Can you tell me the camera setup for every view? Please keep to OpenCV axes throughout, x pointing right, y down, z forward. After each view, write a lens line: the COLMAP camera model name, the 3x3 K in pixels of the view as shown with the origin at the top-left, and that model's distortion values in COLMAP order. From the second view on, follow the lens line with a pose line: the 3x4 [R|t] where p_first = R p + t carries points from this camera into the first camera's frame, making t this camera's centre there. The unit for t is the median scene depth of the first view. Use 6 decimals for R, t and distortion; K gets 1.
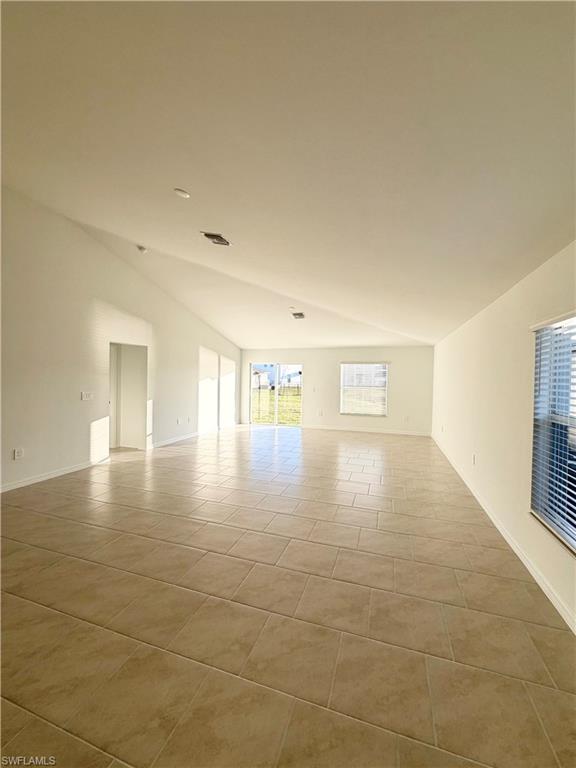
lens RADIAL K [[306.4, 0, 288.8], [0, 306.4, 384.1], [0, 0, 1]] dist [0.002169, -0.000198]
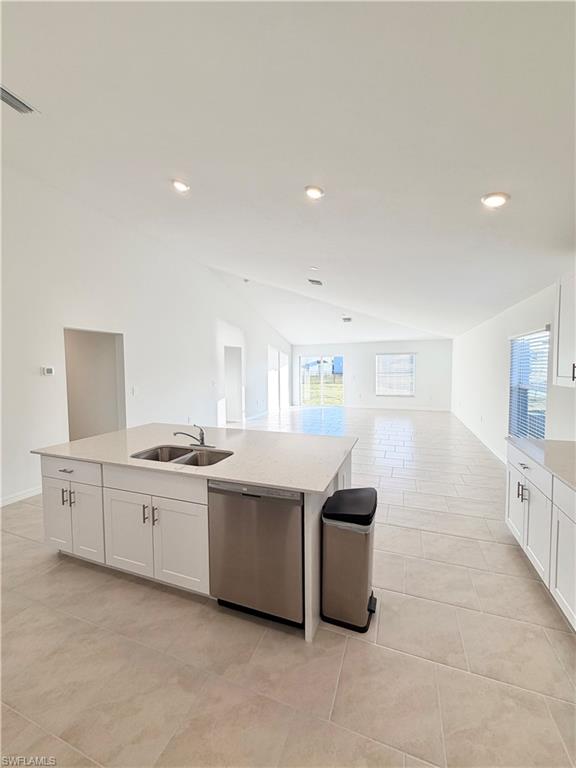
lens RADIAL K [[306.4, 0, 287.7], [0, 306.4, 383.7], [0, 0, 1]] dist [0.002169, -0.000198]
pose [[0.998801, -0.022170, -0.043642, -0.151880], [0.023604, 0.999189, 0.032631, 0.000180], [0.042883, -0.033622, 0.998514, -0.292452]]
